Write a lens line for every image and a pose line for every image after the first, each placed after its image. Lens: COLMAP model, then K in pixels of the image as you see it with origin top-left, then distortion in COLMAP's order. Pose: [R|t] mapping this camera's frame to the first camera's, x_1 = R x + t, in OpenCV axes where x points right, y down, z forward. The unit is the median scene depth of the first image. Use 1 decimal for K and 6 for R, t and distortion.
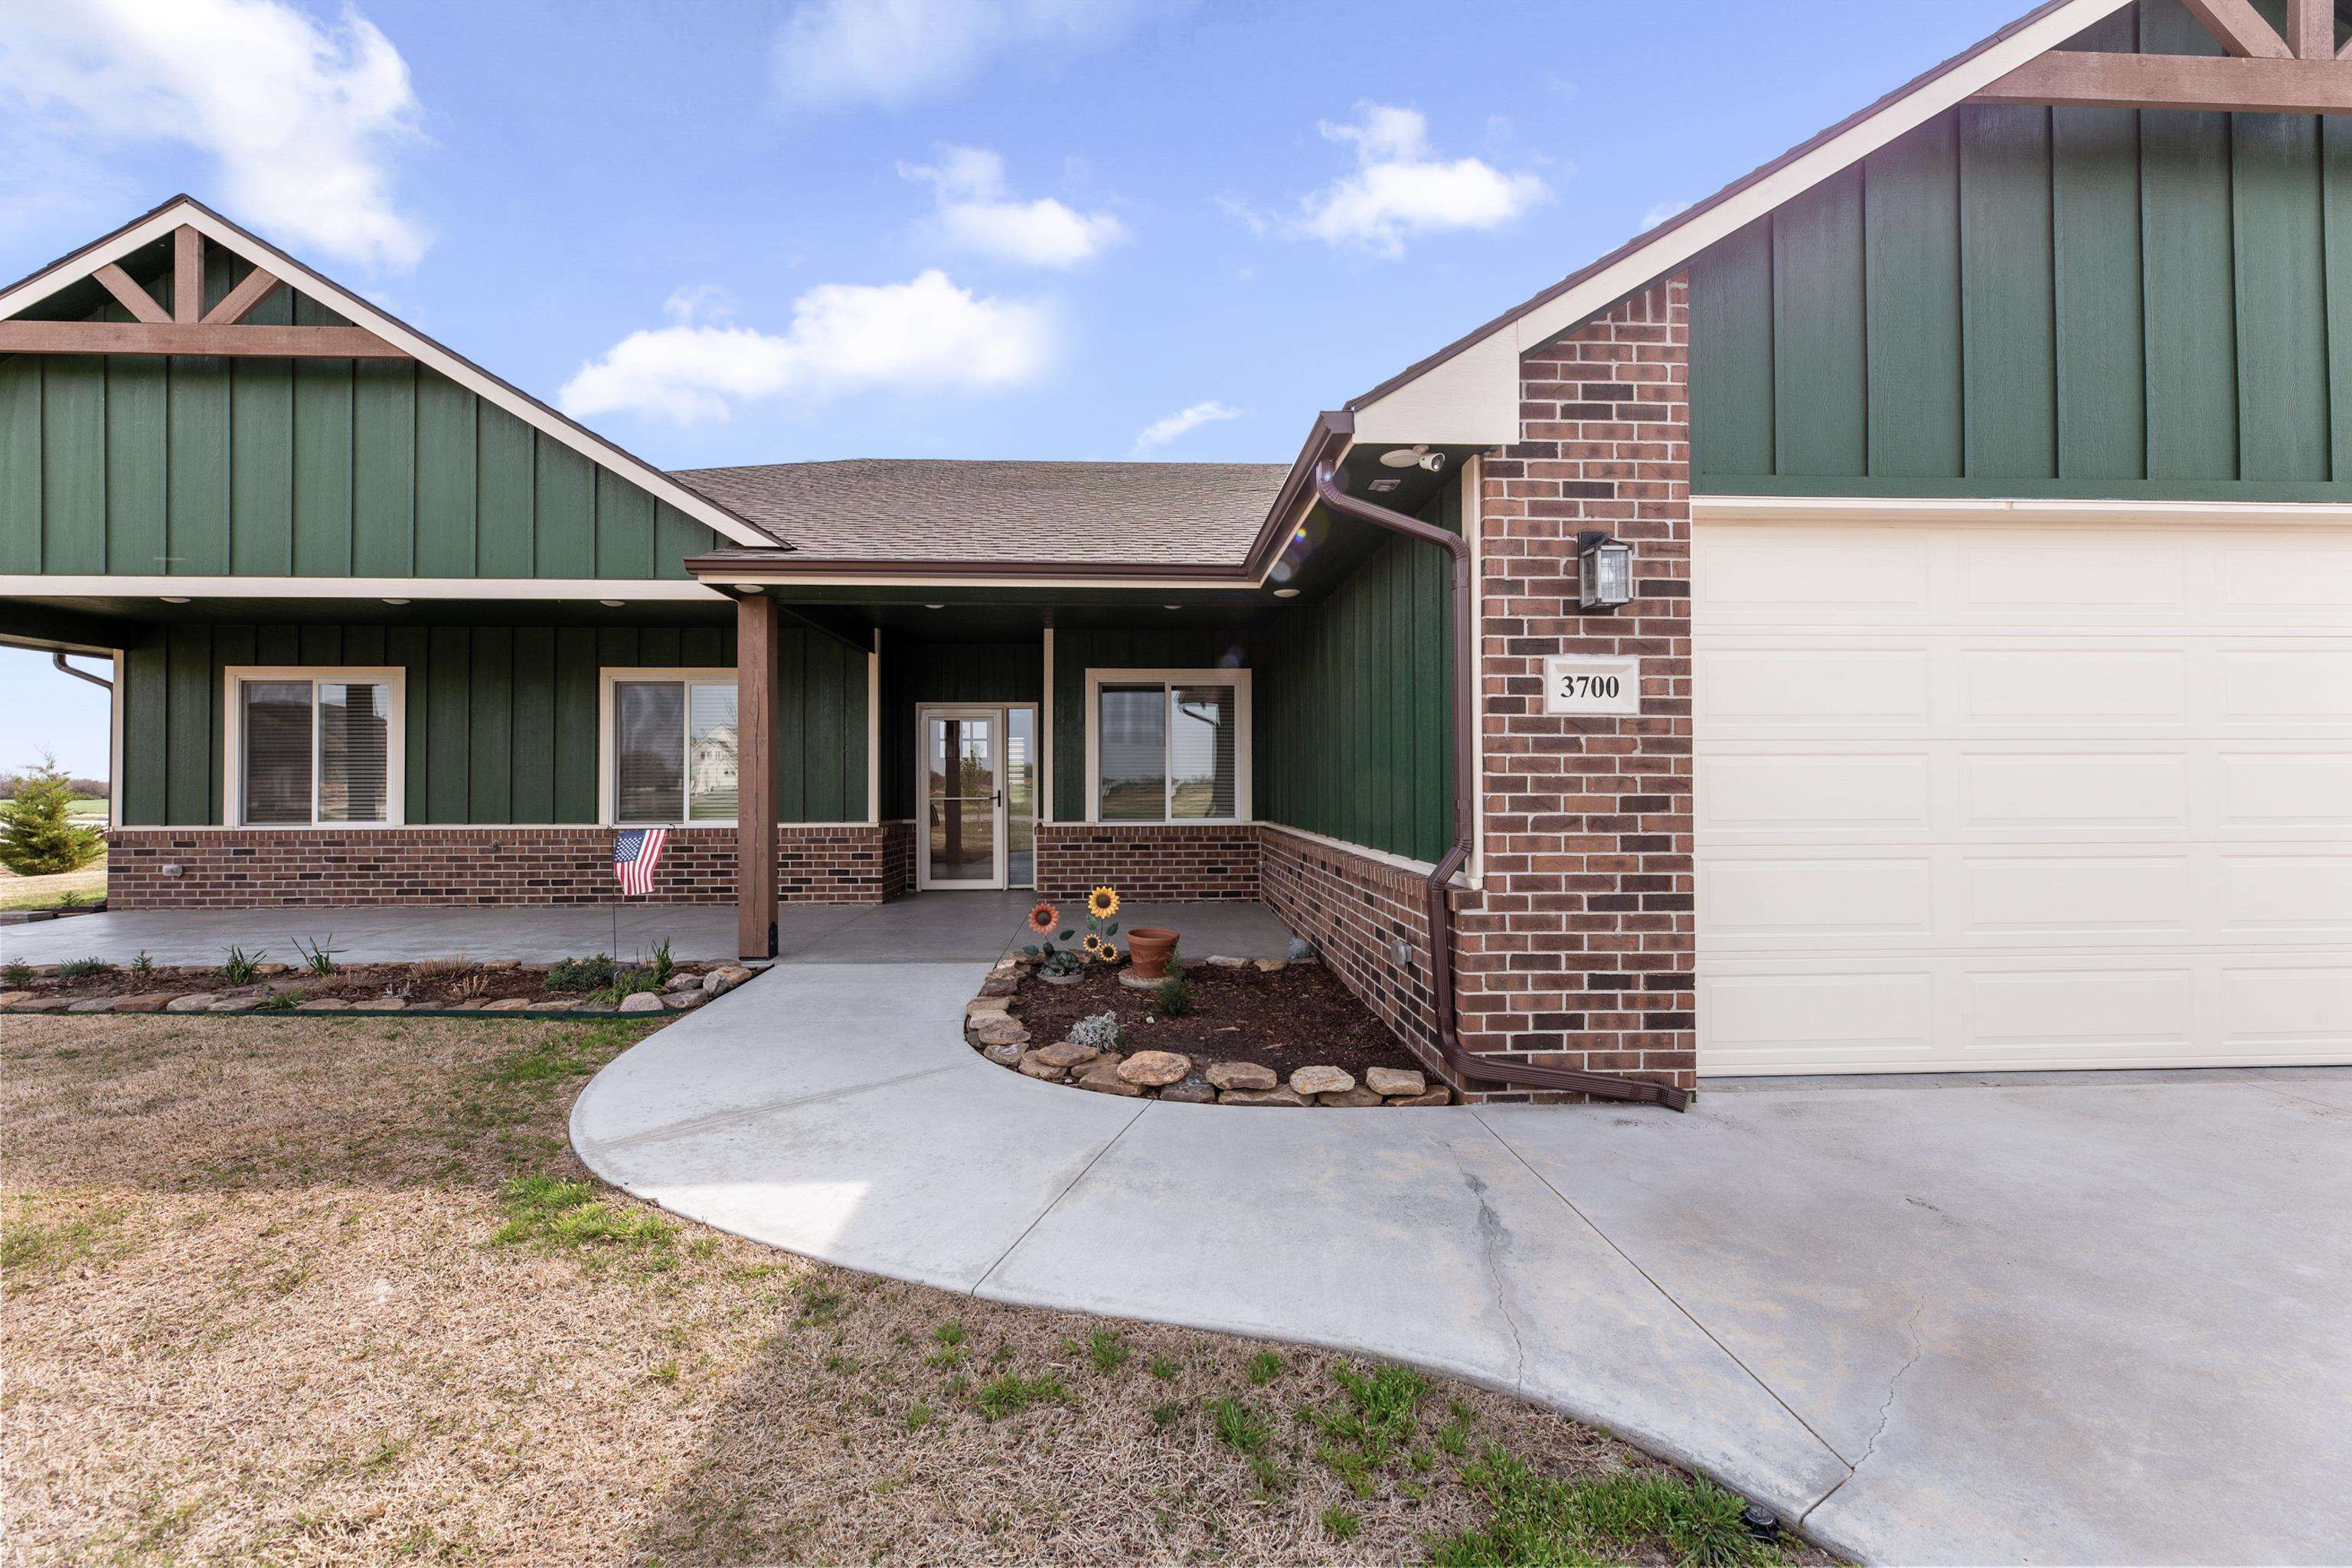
lens RADIAL K [[957.3, 0, 1166.1], [0, 957.3, 796.4], [0, 0, 1]] dist [-0.003220, 0.000121]
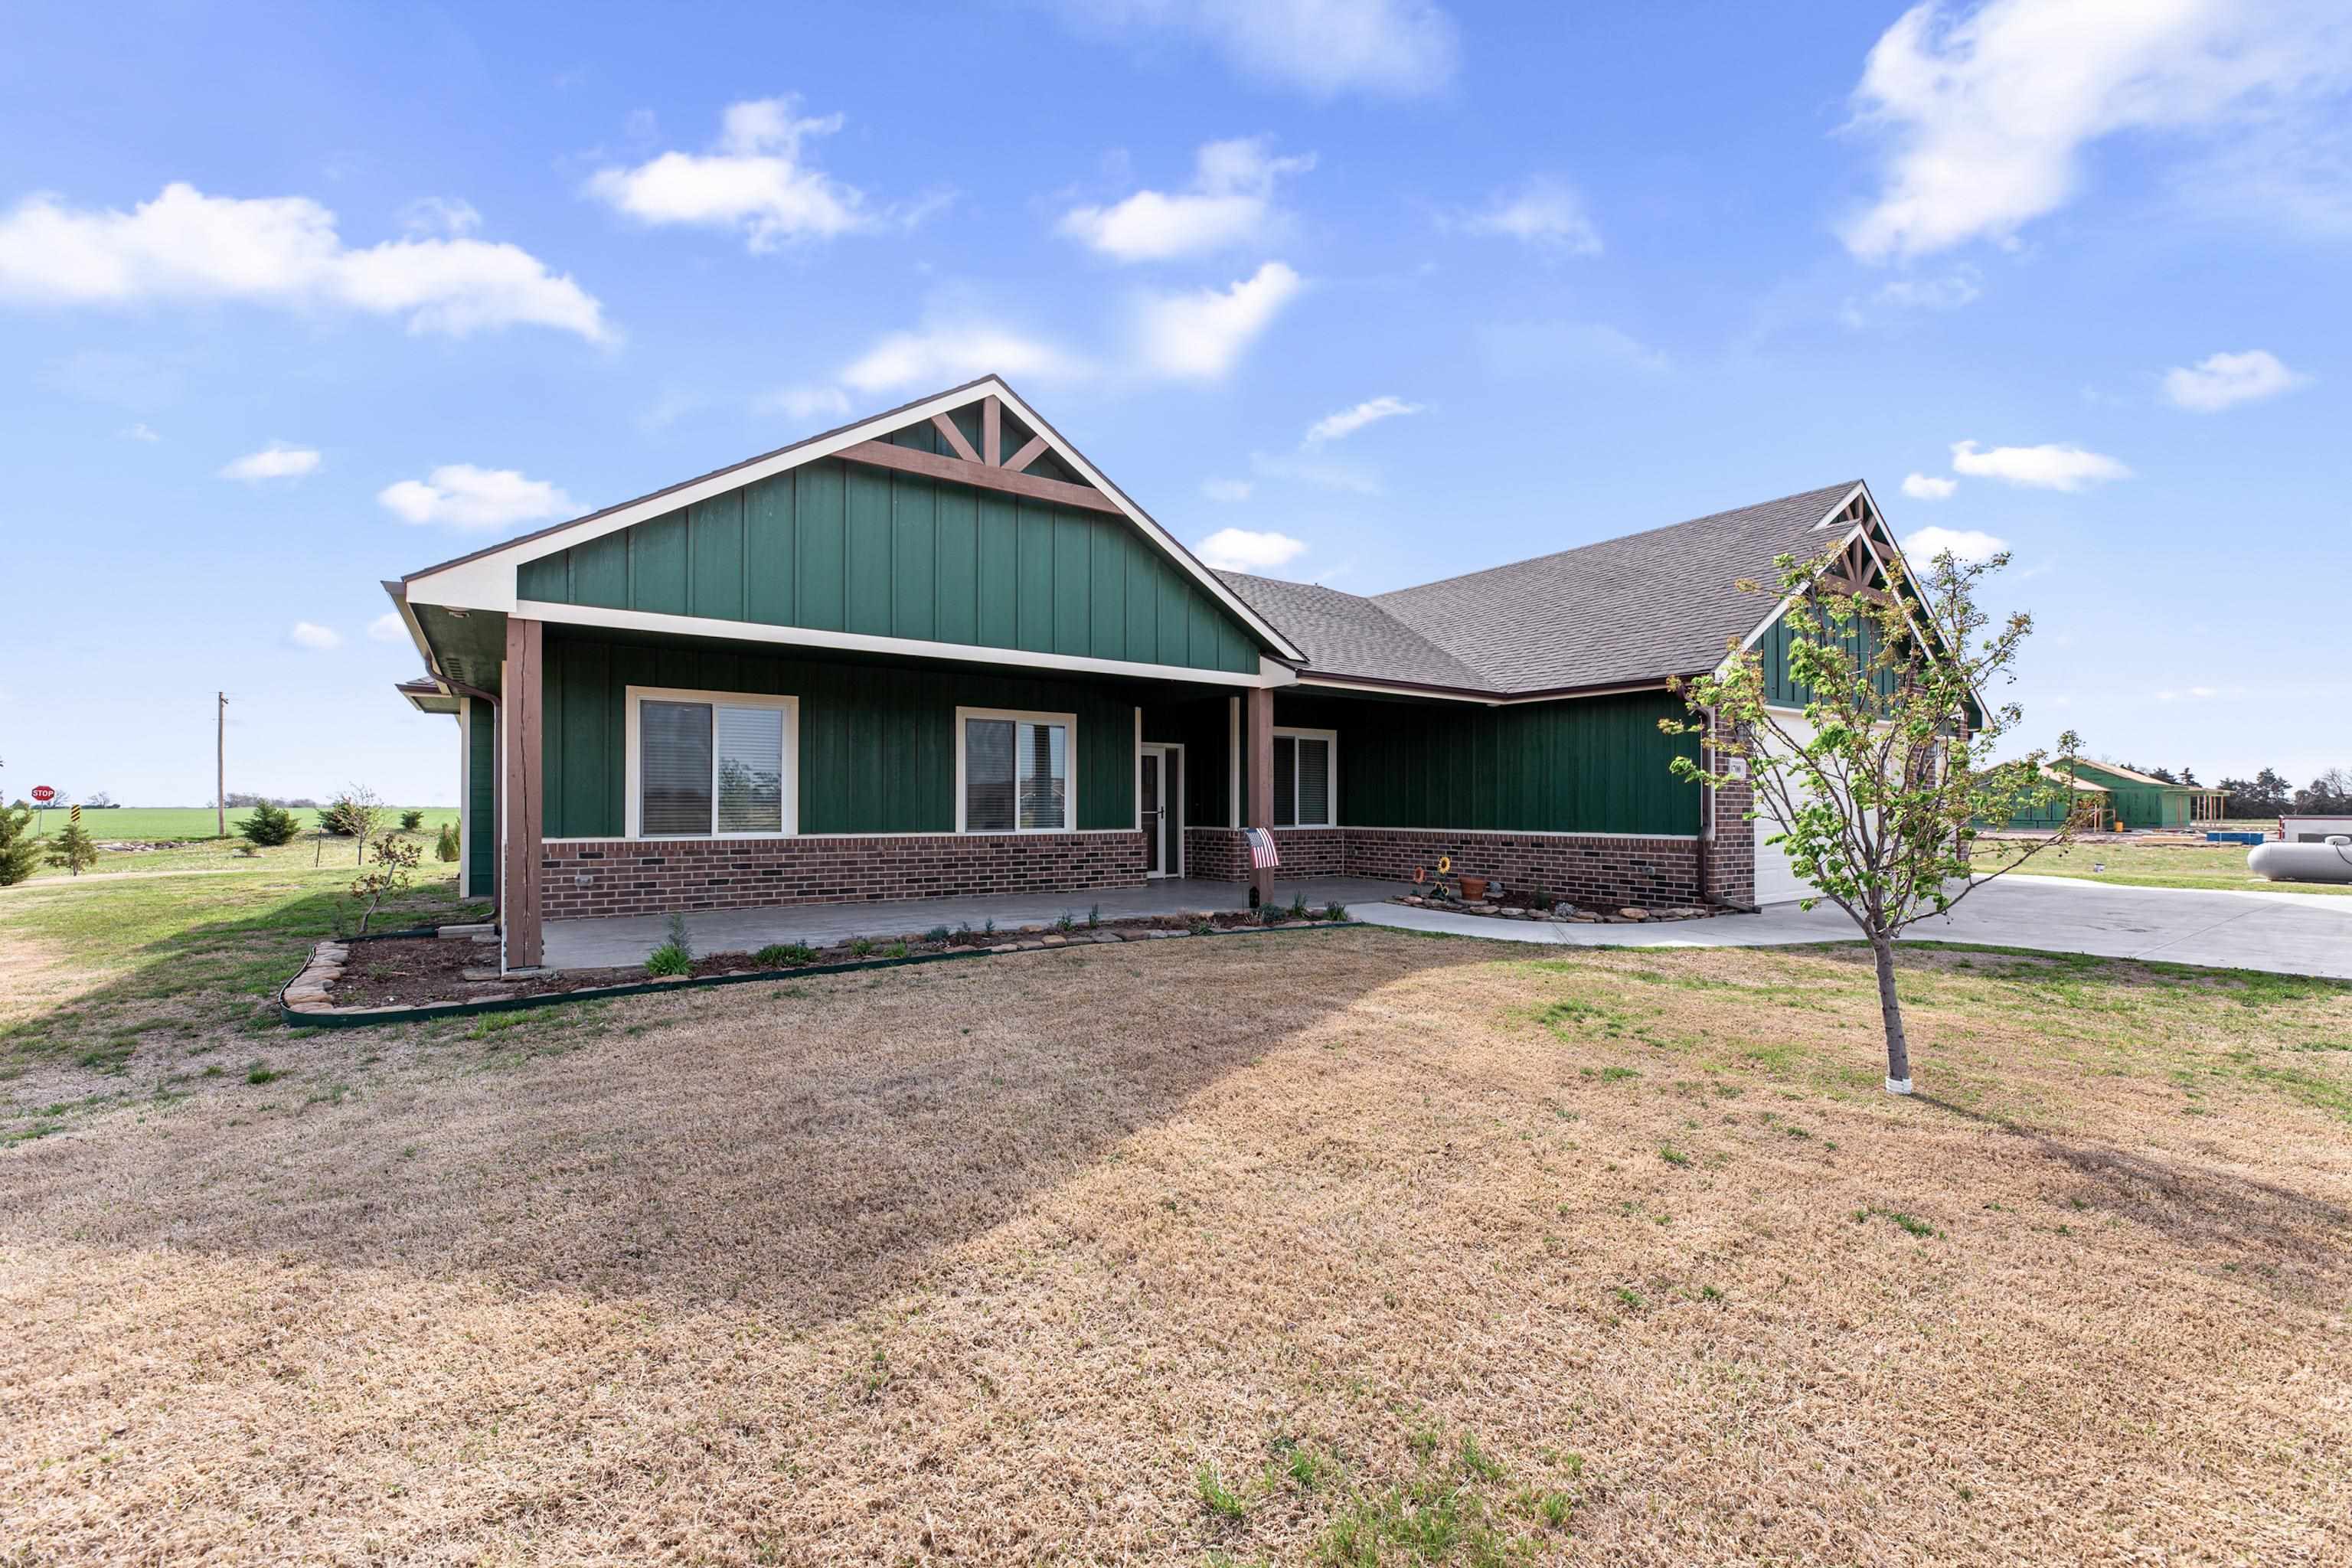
lens RADIAL K [[914.7, 0, 1176.0], [0, 914.7, 784.0], [0, 0, 1]] dist [-0.034803, 0.000033]
pose [[0.850691, 0.015726, 0.525431, -1.005922], [-0.000775, 0.999589, -0.028663, 0.000157], [-0.525666, 0.023976, 0.850353, -0.166699]]
